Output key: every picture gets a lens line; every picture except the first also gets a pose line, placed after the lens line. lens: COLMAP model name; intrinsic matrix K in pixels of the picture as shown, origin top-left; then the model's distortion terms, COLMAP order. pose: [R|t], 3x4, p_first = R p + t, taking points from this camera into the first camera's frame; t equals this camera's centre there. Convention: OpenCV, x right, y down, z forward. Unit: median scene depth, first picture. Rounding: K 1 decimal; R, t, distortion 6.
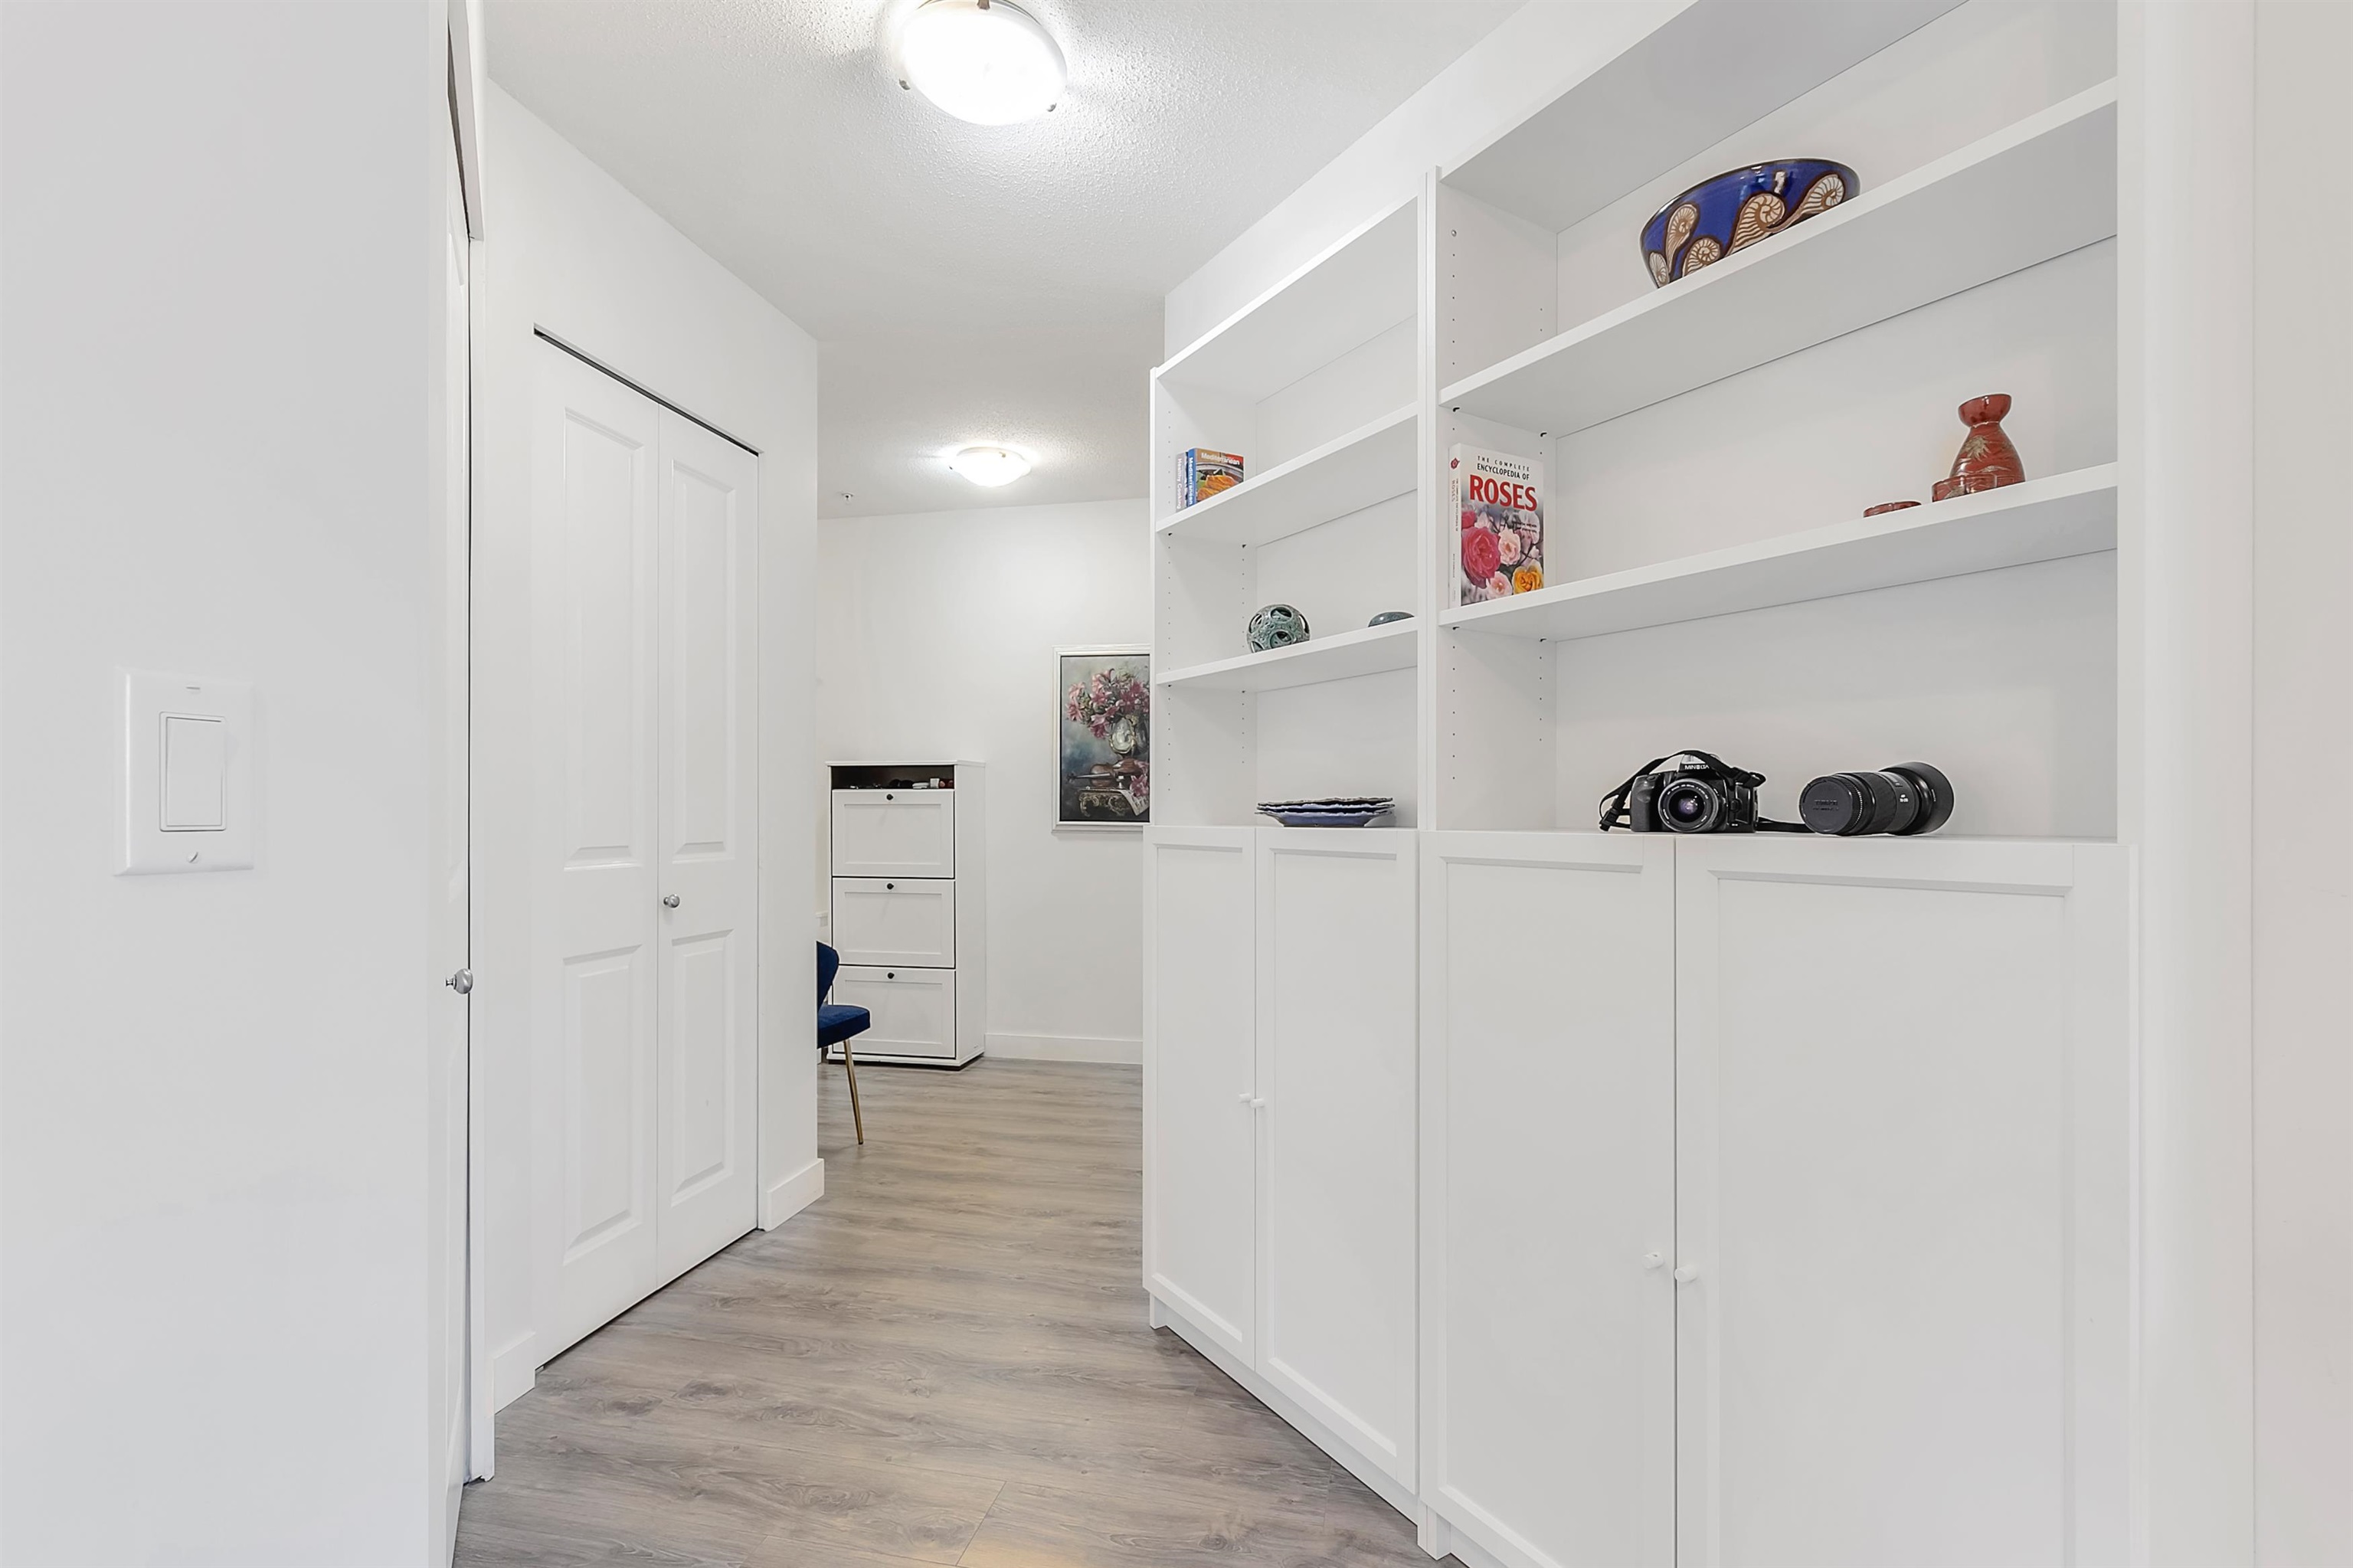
lens RADIAL K [[1089.1, 0, 1185.6], [0, 1089.1, 792.7], [0, 0, 1]] dist [0.004261, 0.000094]
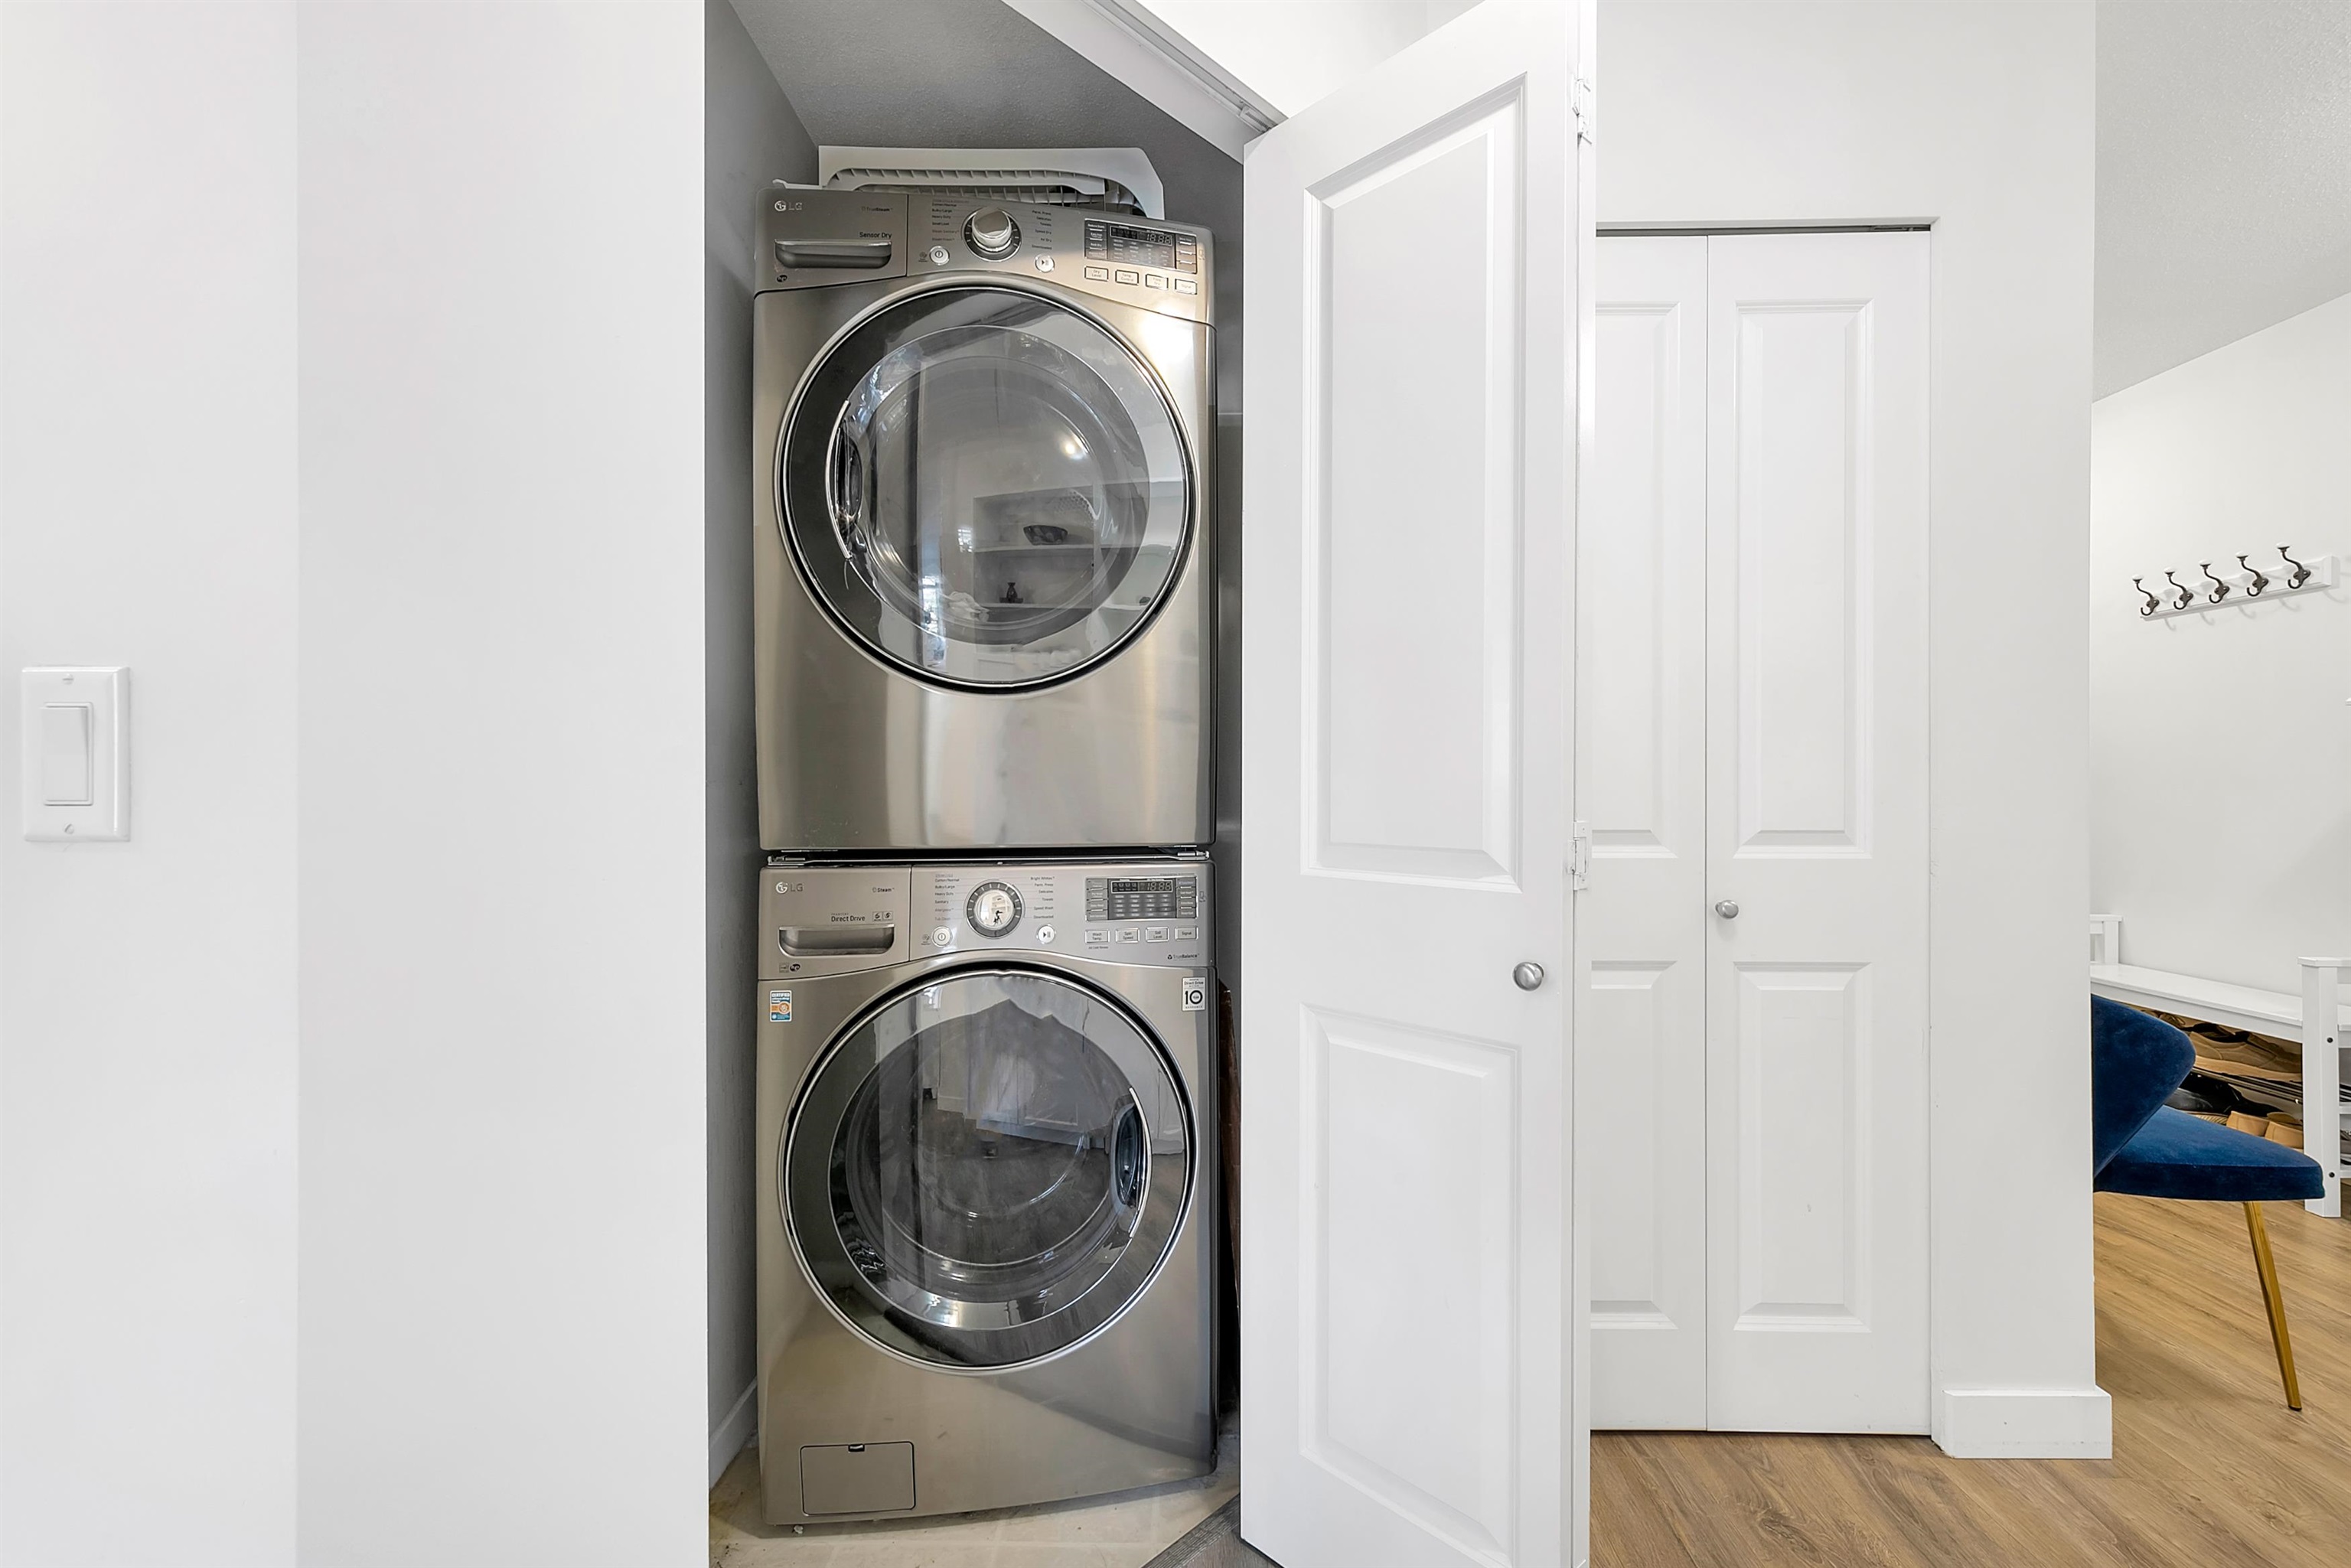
lens RADIAL K [[933.3, 0, 1184.3], [0, 933.3, 774.0], [0, 0, 1]] dist [0.003082, 0.000099]
pose [[0.186900, -0.003621, -0.982372, 0.069497], [0.013977, 0.999902, -0.001026, 0.005139], [0.982280, -0.013538, 0.186932, 0.502138]]
